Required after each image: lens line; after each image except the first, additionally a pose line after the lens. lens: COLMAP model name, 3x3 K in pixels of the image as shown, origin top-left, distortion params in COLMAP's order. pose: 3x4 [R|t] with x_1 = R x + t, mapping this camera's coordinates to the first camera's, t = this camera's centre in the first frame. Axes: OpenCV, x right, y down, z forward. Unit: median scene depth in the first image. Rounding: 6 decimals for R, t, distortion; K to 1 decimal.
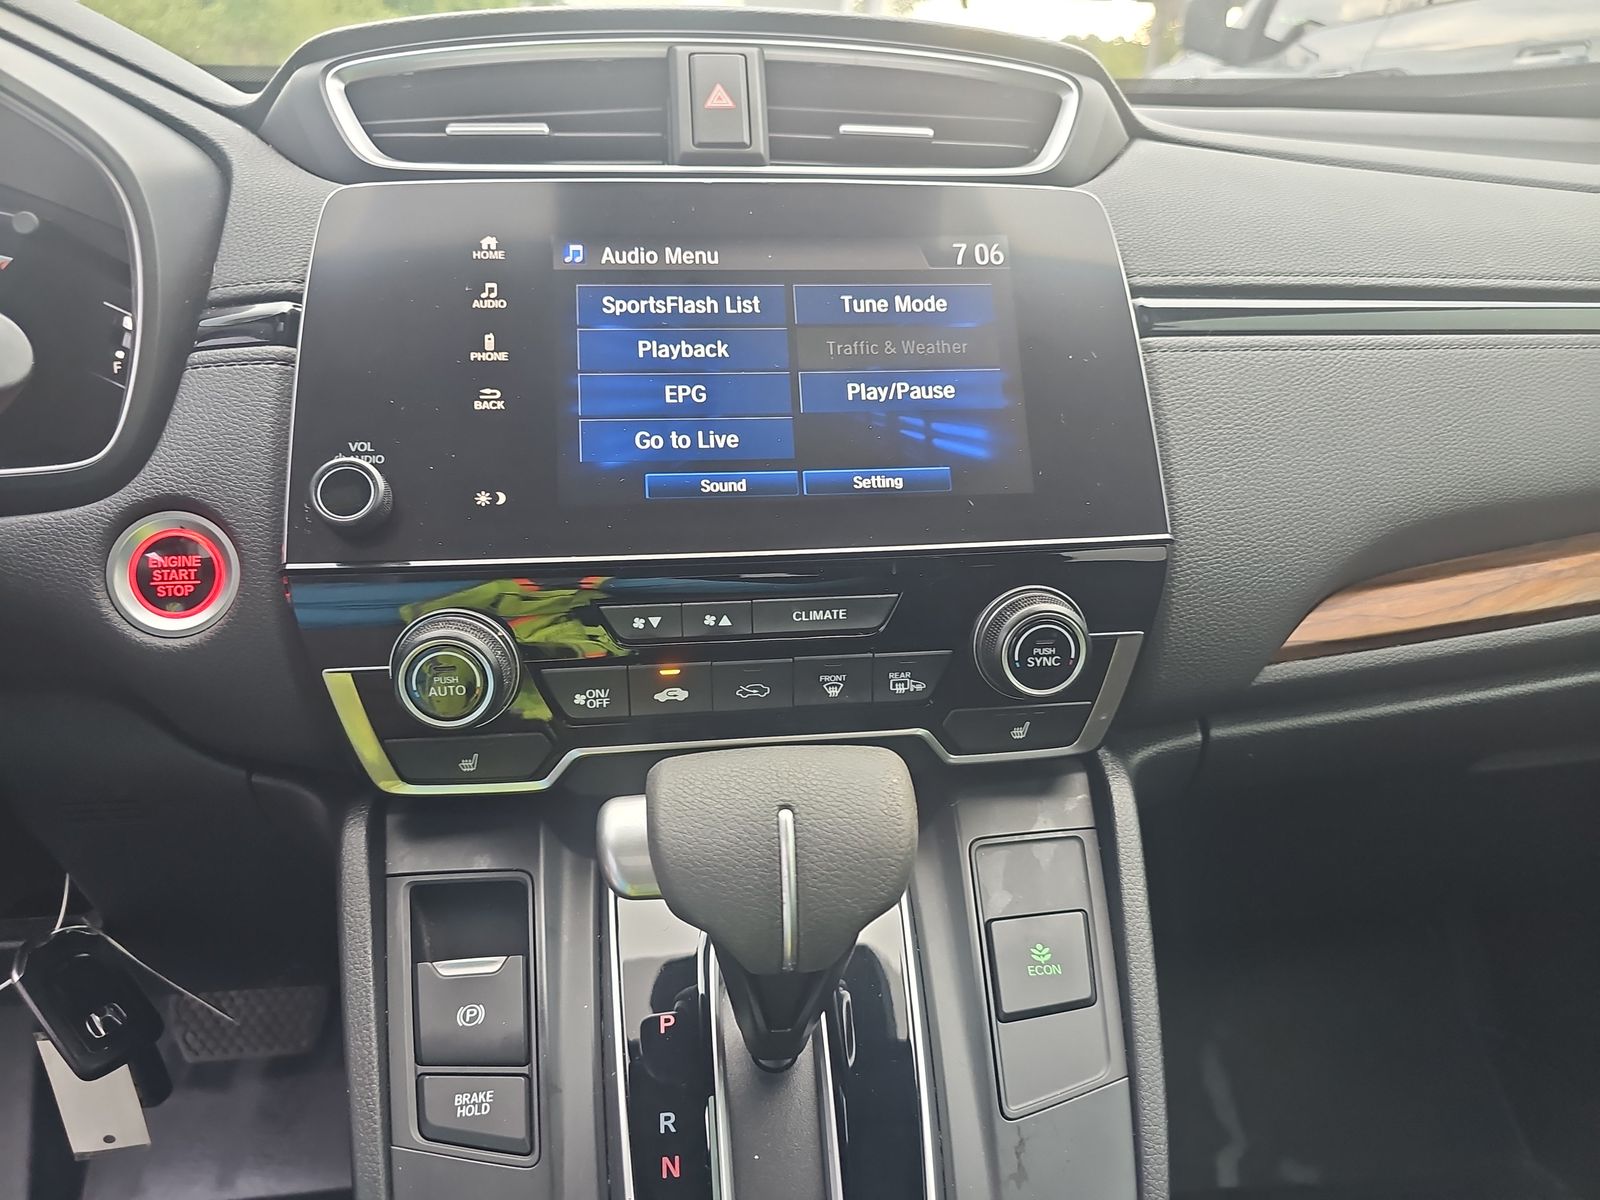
lens RADIAL K [[1083.4, 0, 797.7], [0, 1083.4, 602.7], [0, 0, 1]] dist [0.030835, -0.029510]
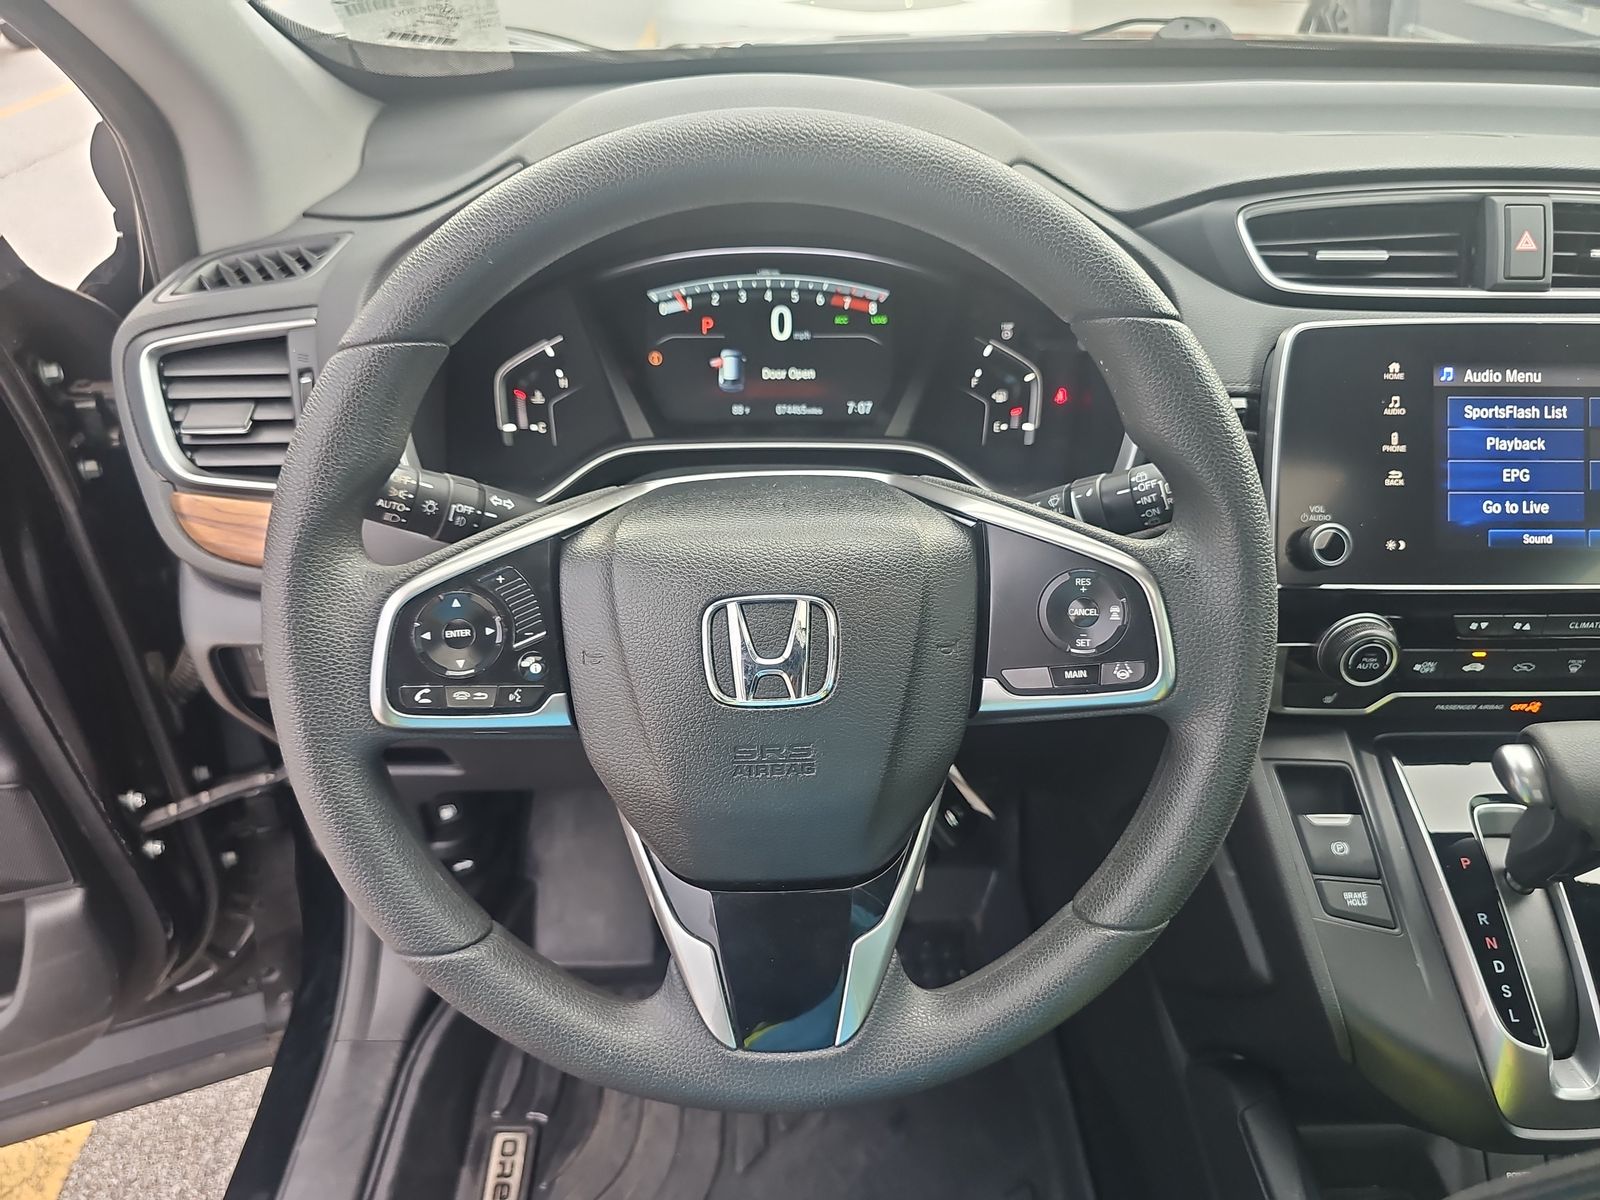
lens RADIAL K [[1083.4, 0, 797.6], [0, 1083.4, 602.6], [0, 0, 1]] dist [0.030835, -0.029510]
pose [[0.995056, 0.061560, -0.077941, -0.972986], [-0.044502, 0.977909, 0.204238, -0.285721], [0.088792, -0.199760, 0.975814, -0.614689]]
